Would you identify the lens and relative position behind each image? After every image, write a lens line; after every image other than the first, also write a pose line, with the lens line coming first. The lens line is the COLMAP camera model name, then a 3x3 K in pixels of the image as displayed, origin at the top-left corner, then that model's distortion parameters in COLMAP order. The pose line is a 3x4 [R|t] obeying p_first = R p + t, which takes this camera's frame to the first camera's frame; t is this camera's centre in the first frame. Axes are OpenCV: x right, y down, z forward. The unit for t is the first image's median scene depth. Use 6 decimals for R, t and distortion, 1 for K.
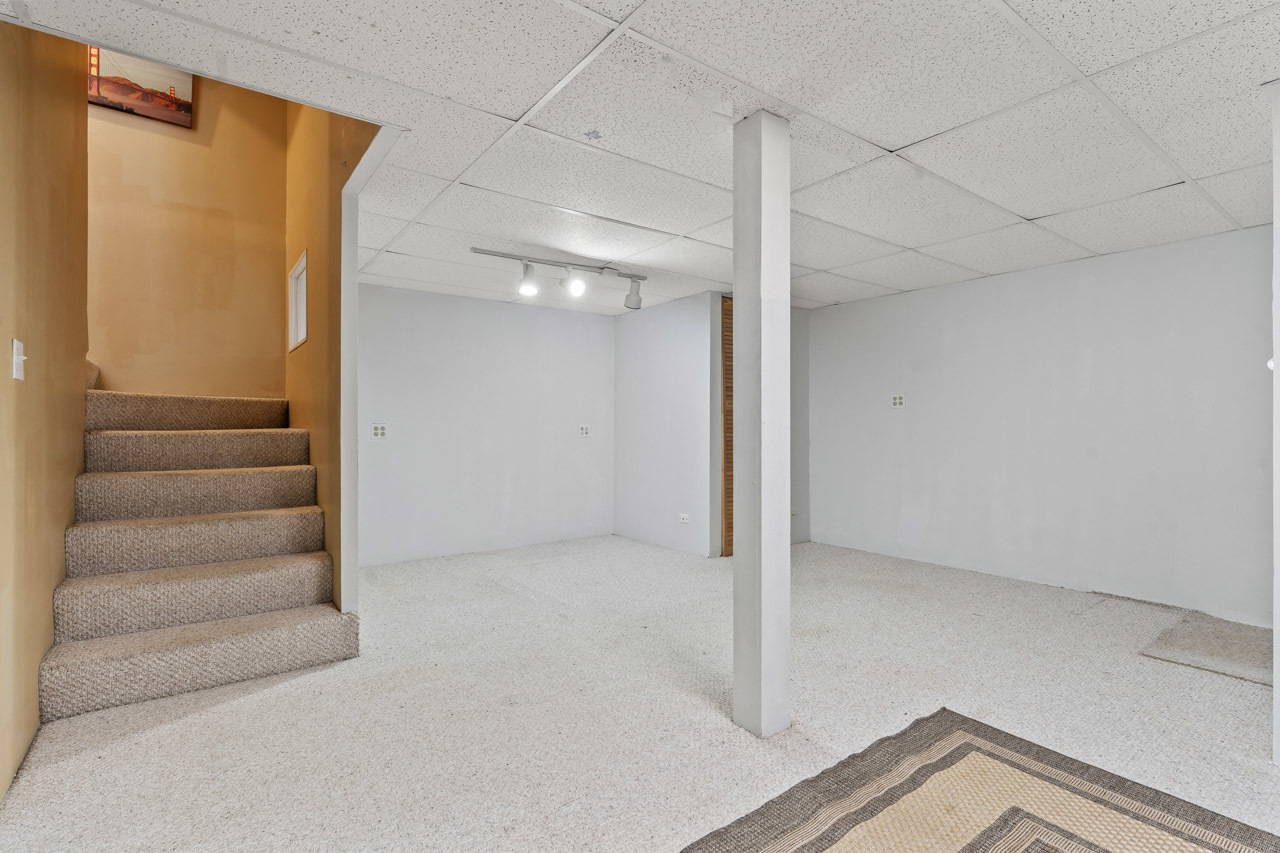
lens RADIAL K [[597.6, 0, 642.6], [0, 597.6, 423.8], [0, 0, 1]] dist [0.001596, -0.000030]
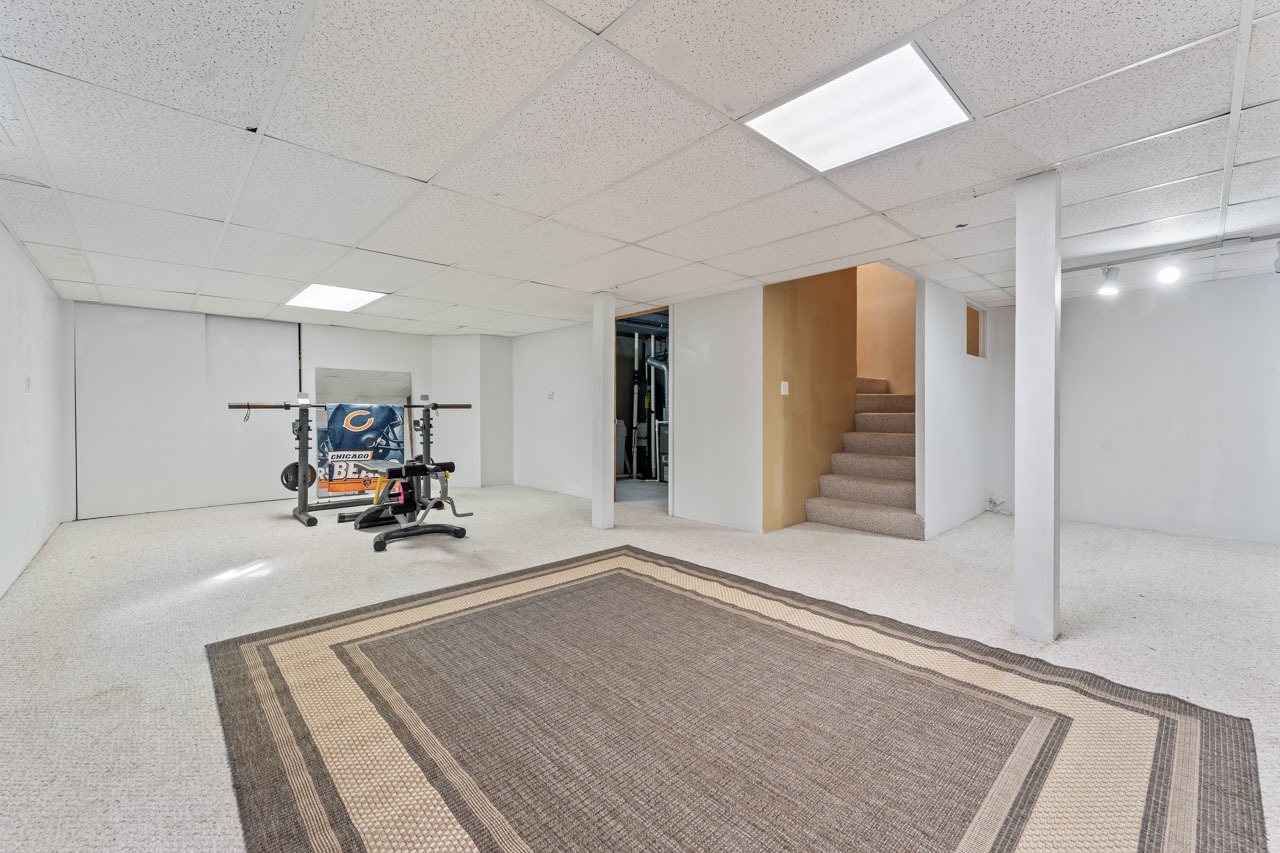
lens RADIAL K [[520.5, 0, 640.2], [0, 520.5, 420.4], [0, 0, 1]] dist [0.000504, -0.000042]
pose [[0.113483, 0.017693, -0.993382, 0.996263], [0.005373, 0.999816, 0.018422, 0.000535], [0.993525, -0.007428, 0.113367, -0.002242]]
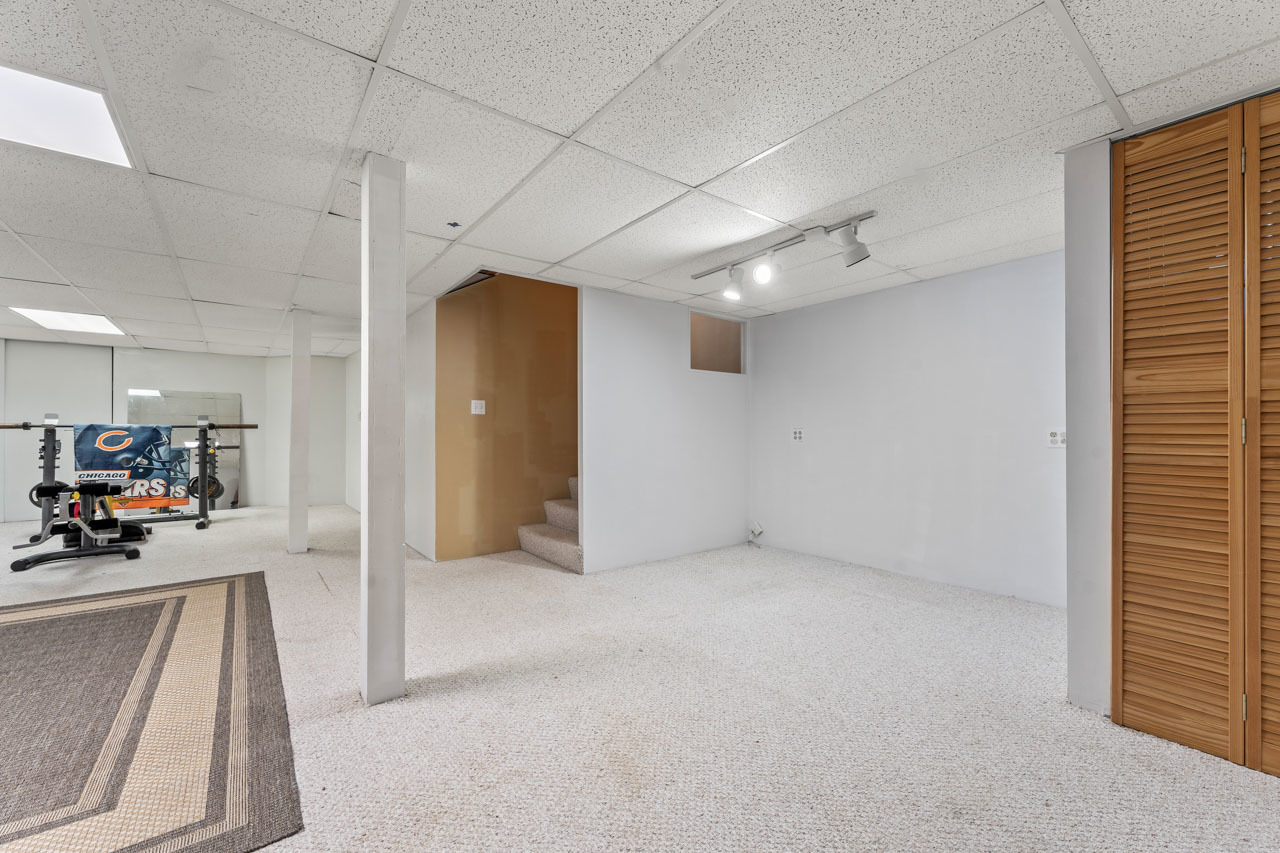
lens RADIAL K [[515.9, 0, 640.0], [0, 515.9, 426.5], [0, 0, 1]] dist [-0.000482, -0.000073]
pose [[0.024094, -0.009695, -0.999663, 0.955876], [0.004553, 0.999944, -0.009588, 0.006559], [0.999699, -0.004321, 0.024137, 1.176479]]
